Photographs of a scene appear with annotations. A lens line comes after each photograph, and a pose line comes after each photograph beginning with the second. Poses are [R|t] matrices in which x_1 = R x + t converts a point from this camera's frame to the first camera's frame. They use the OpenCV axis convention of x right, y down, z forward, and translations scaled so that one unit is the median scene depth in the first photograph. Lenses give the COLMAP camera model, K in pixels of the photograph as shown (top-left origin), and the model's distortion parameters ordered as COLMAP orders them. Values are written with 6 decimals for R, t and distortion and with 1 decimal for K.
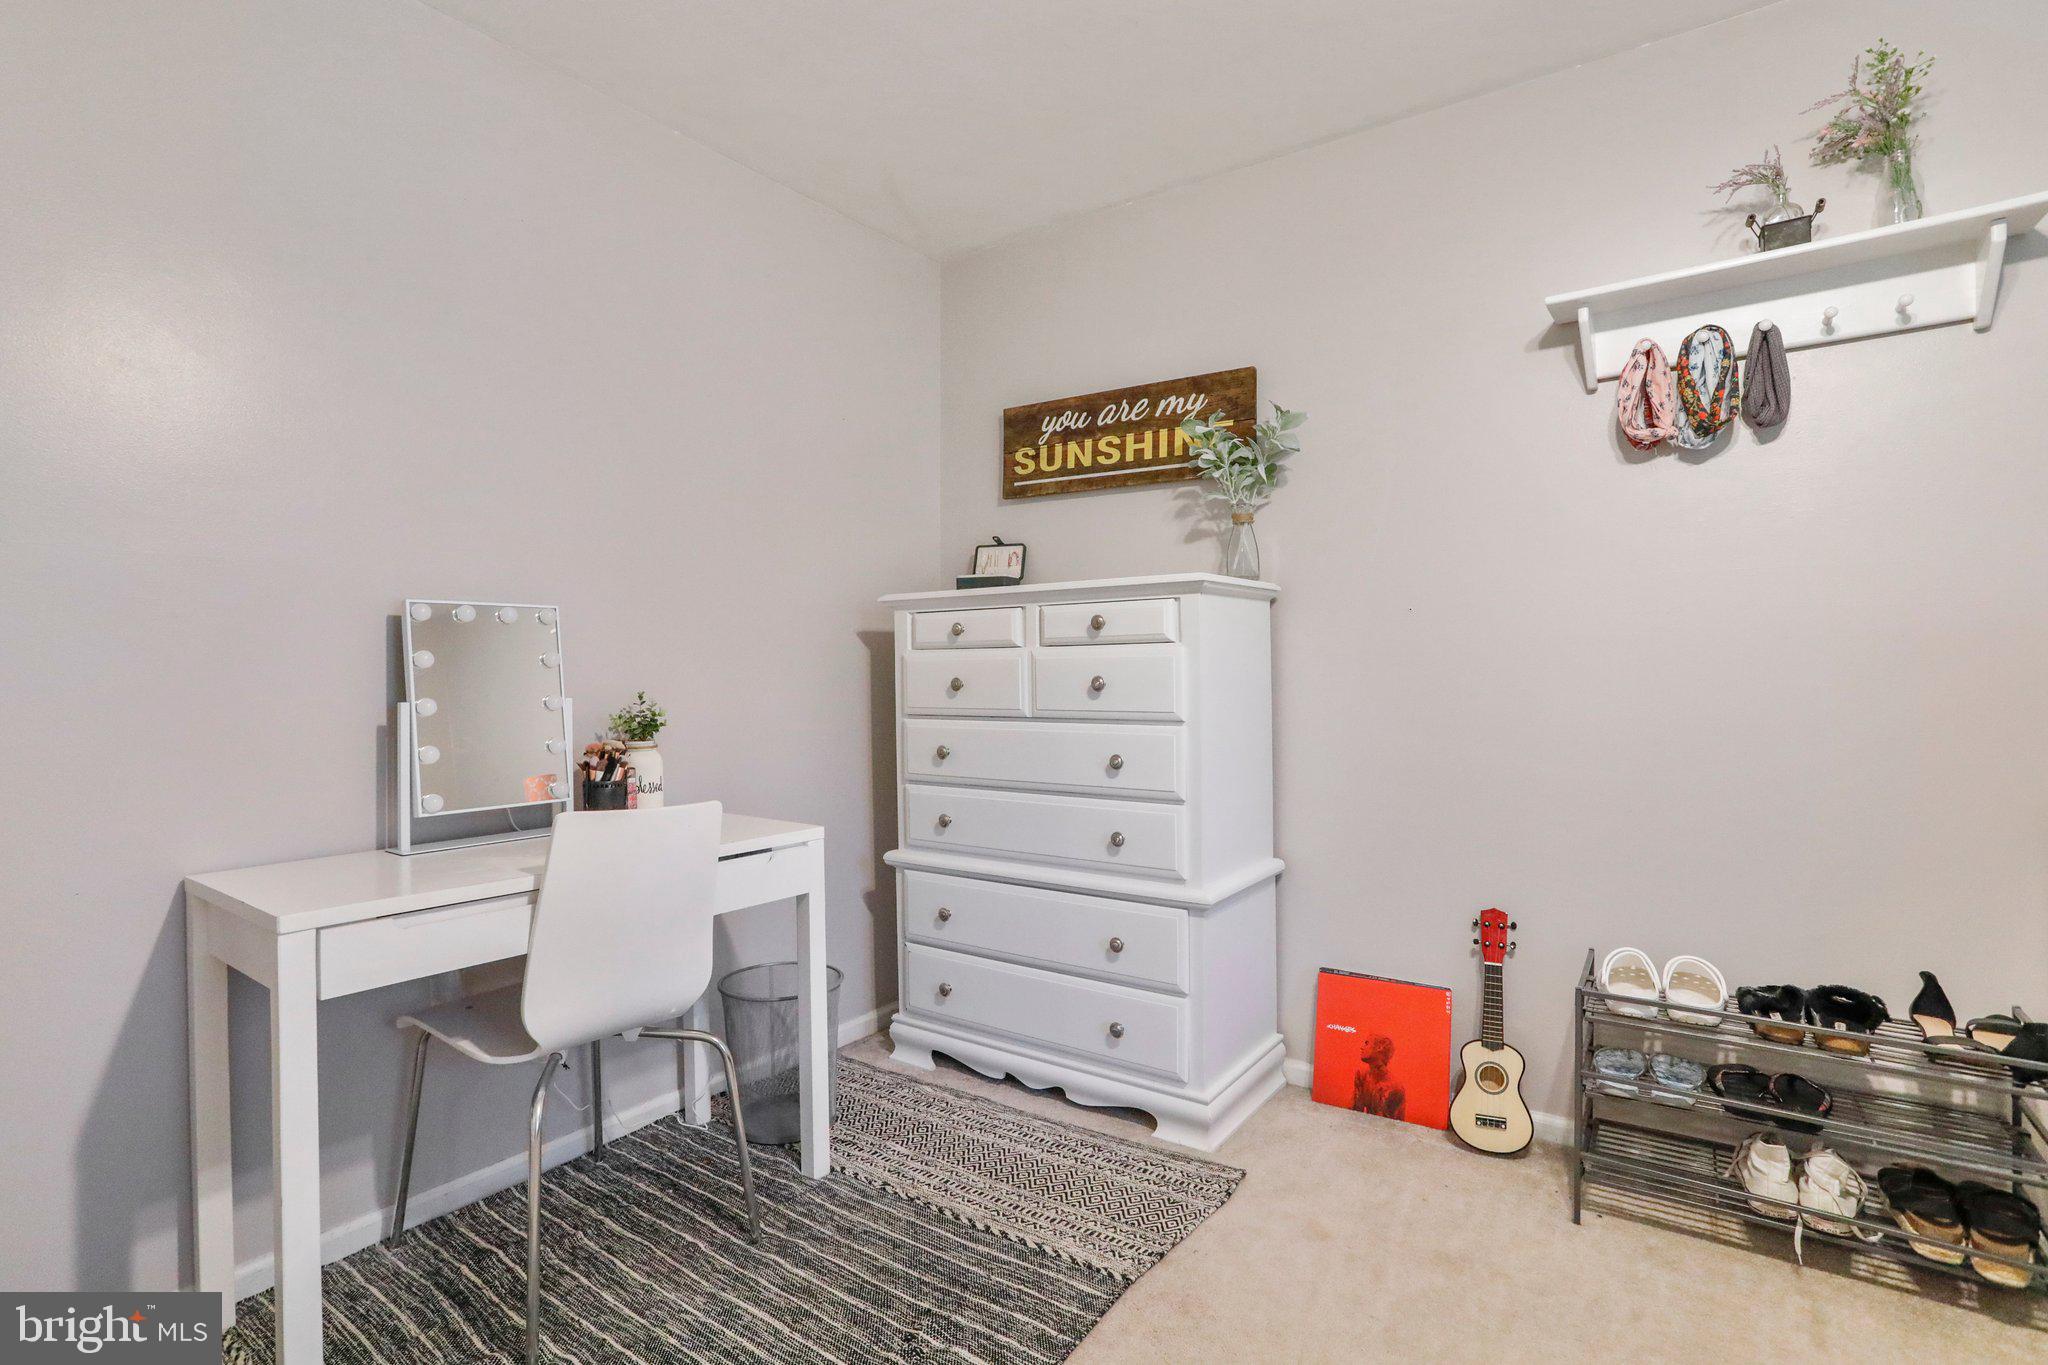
lens RADIAL K [[988.6, 0, 1017.0], [0, 988.6, 676.3], [0, 0, 1]] dist [-0.061661, 0.036358]
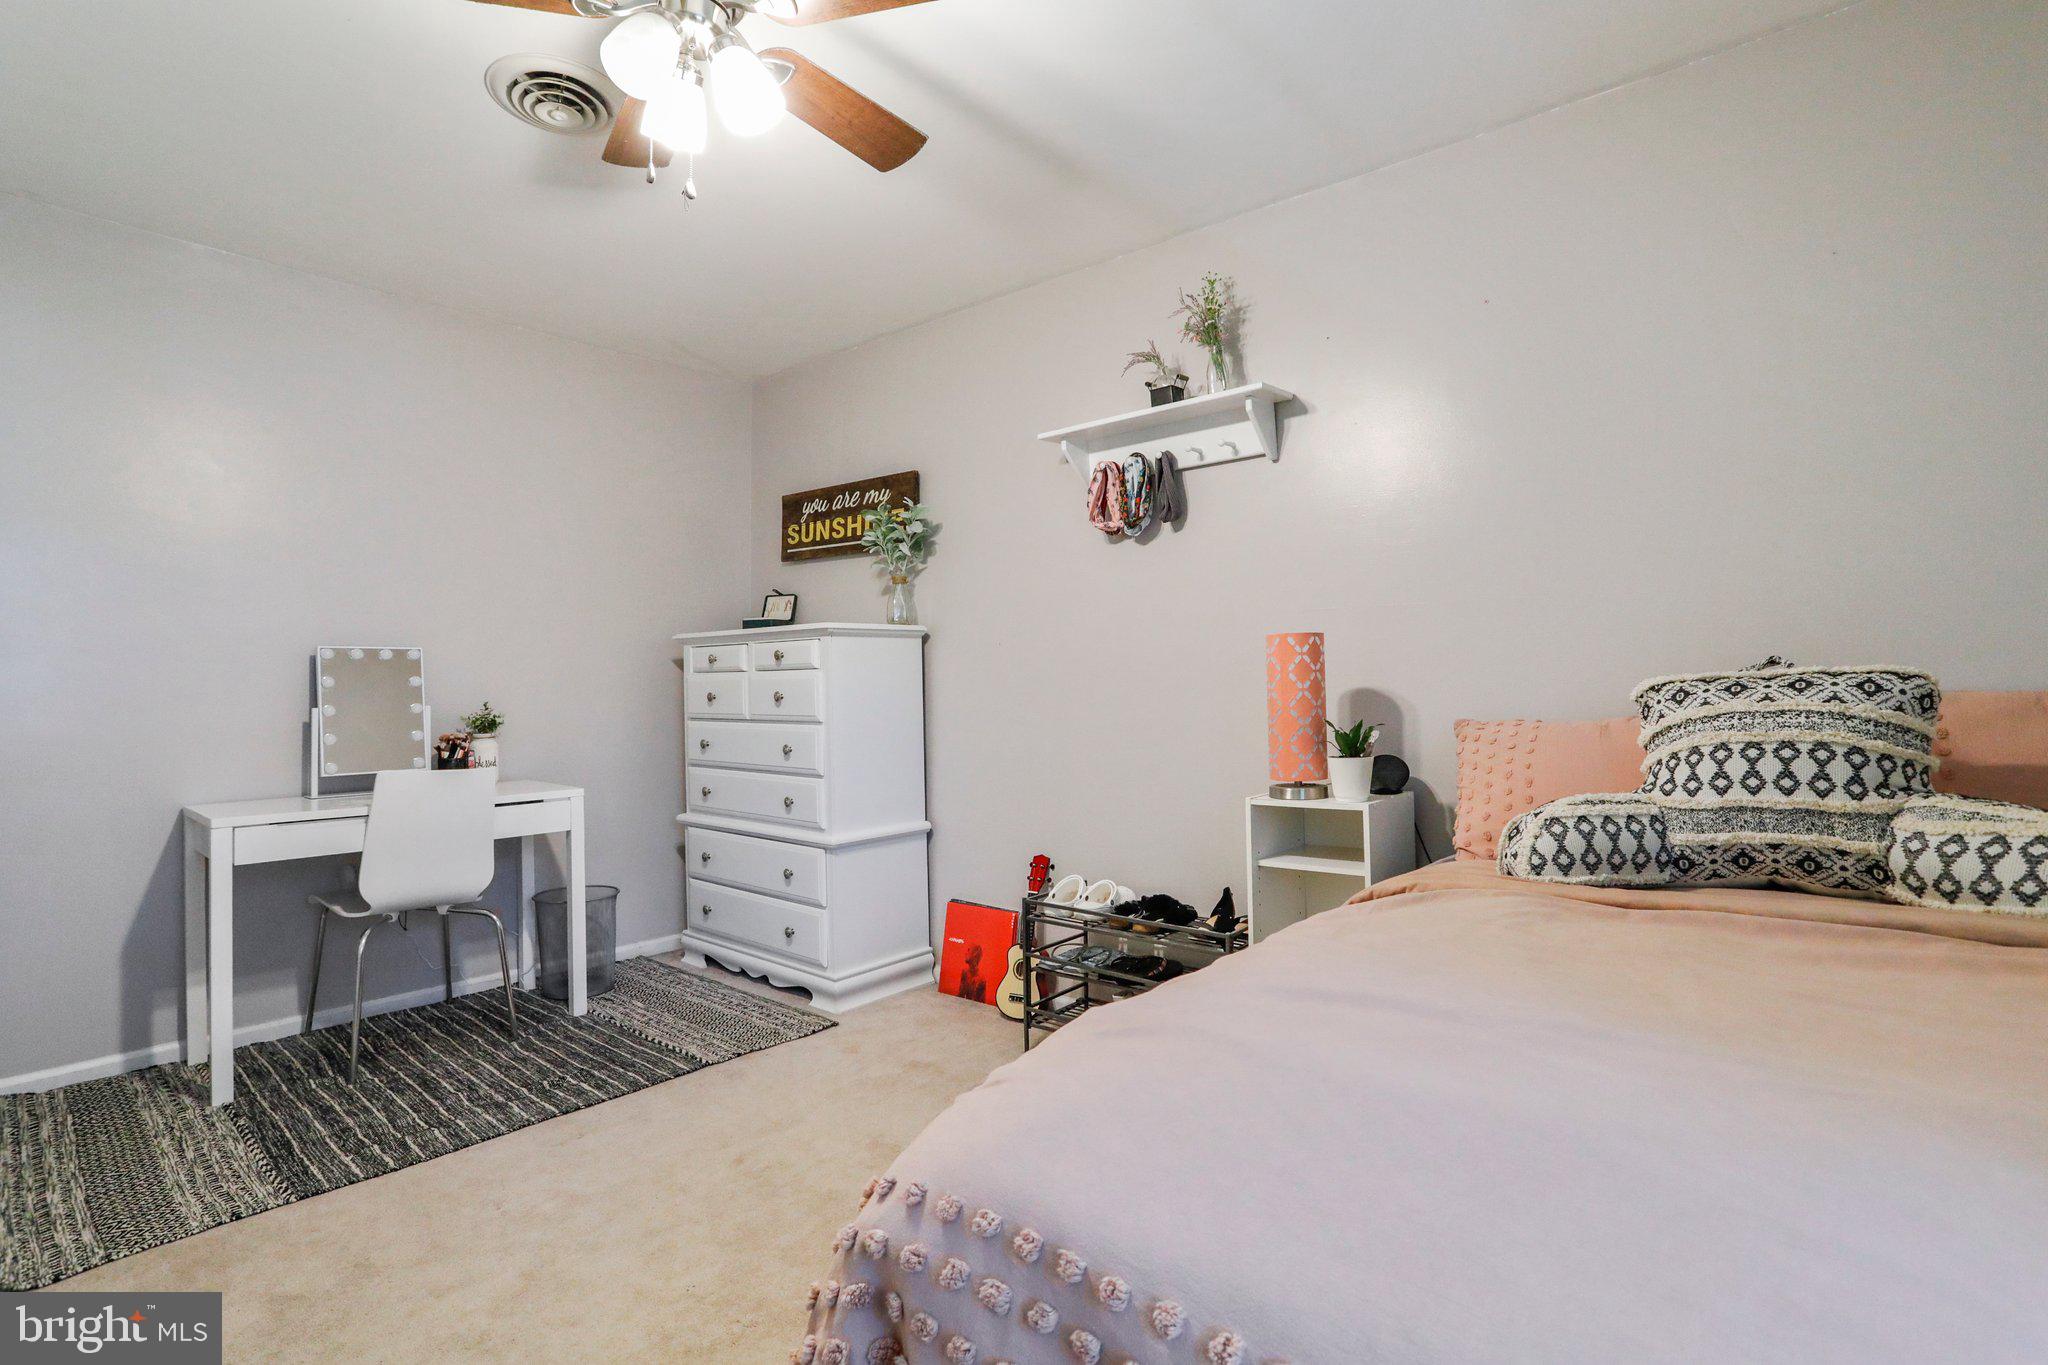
lens RADIAL K [[988.6, 0, 1017.0], [0, 988.6, 676.3], [0, 0, 1]] dist [-0.061661, 0.036358]
pose [[0.995738, -0.002437, -0.092200, 0.576852], [0.001323, 0.999925, -0.012146, -0.004421], [0.092223, 0.011972, 0.995666, -0.435461]]
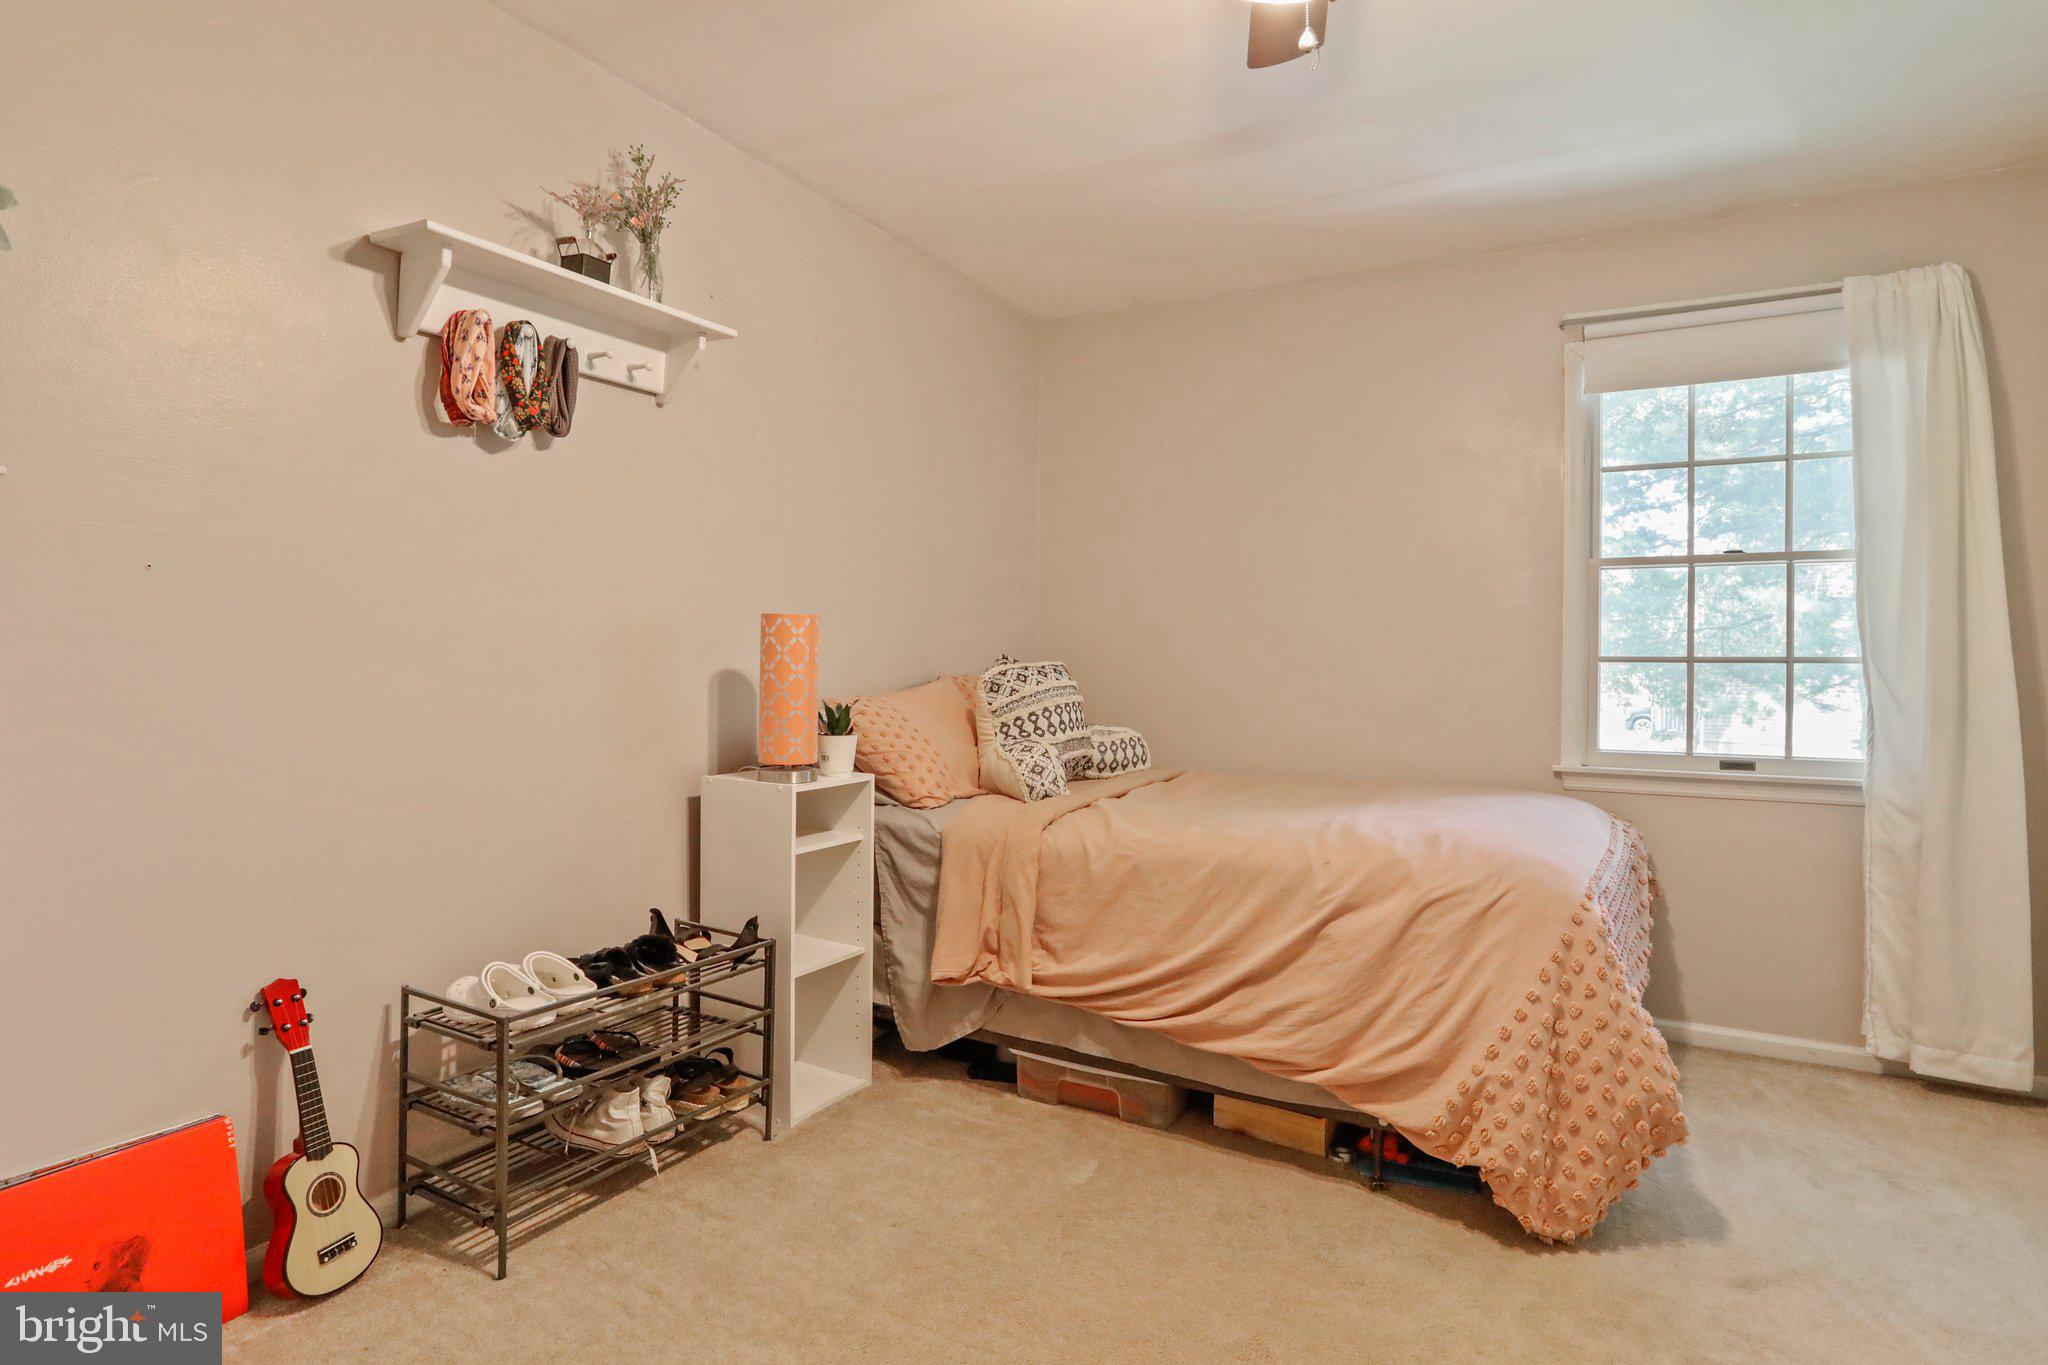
lens RADIAL K [[1067.8, 0, 1044.9], [0, 1067.8, 679.8], [0, 0, 1]] dist [-0.003572, -0.000652]
pose [[-0.098917, -0.000845, 0.995095, -0.374186], [-0.007486, 0.999972, 0.000105, 0.004430], [-0.995068, -0.007439, -0.098921, 0.488023]]
